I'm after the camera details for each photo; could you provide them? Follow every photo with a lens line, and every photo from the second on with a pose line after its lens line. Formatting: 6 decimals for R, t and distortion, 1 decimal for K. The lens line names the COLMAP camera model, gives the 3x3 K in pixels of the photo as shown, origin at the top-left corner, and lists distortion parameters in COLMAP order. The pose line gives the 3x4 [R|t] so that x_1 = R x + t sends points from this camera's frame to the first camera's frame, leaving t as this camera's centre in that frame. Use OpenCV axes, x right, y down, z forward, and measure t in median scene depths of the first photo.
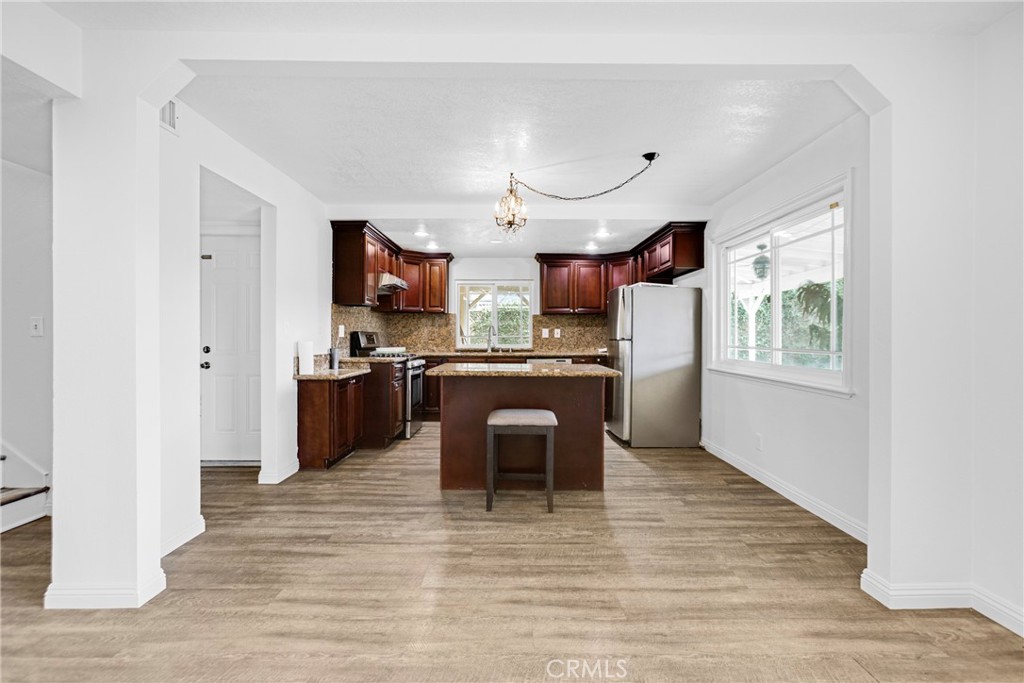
lens RADIAL K [[465.1, 0, 510.7], [0, 465.1, 341.0], [0, 0, 1]] dist [-0.010546, 0.004521]
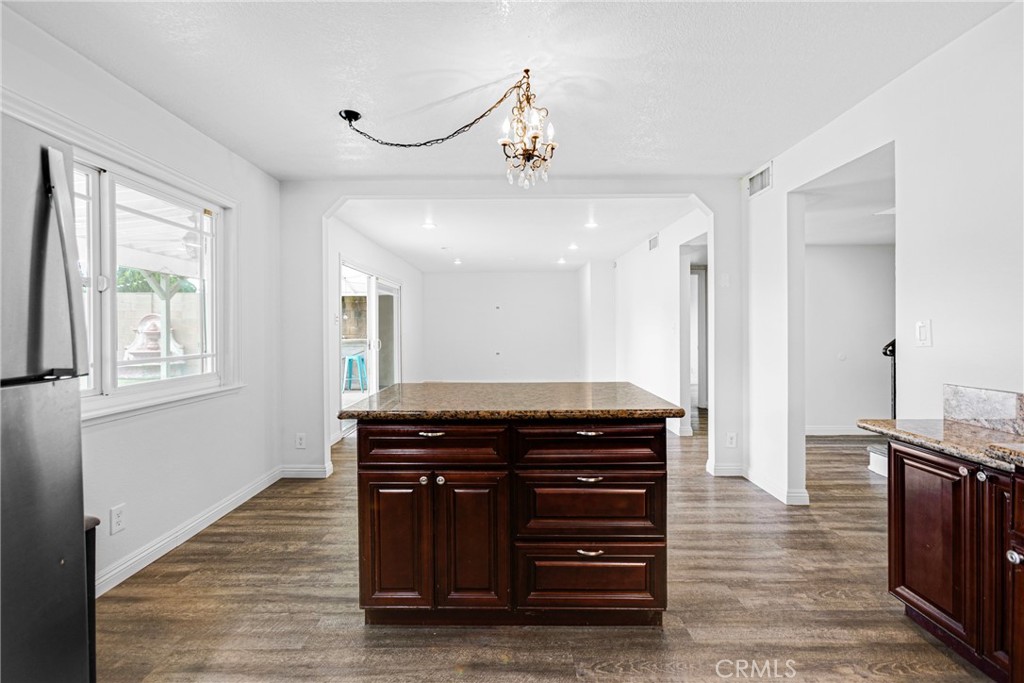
lens RADIAL K [[465.1, 0, 509.1], [0, 465.1, 334.9], [0, 0, 1]] dist [-0.010546, 0.004521]
pose [[-0.999989, 0.004140, 0.002199, 0.030038], [0.004194, 0.999667, 0.025464, -0.042819], [-0.002093, 0.025473, -0.999673, 1.938424]]
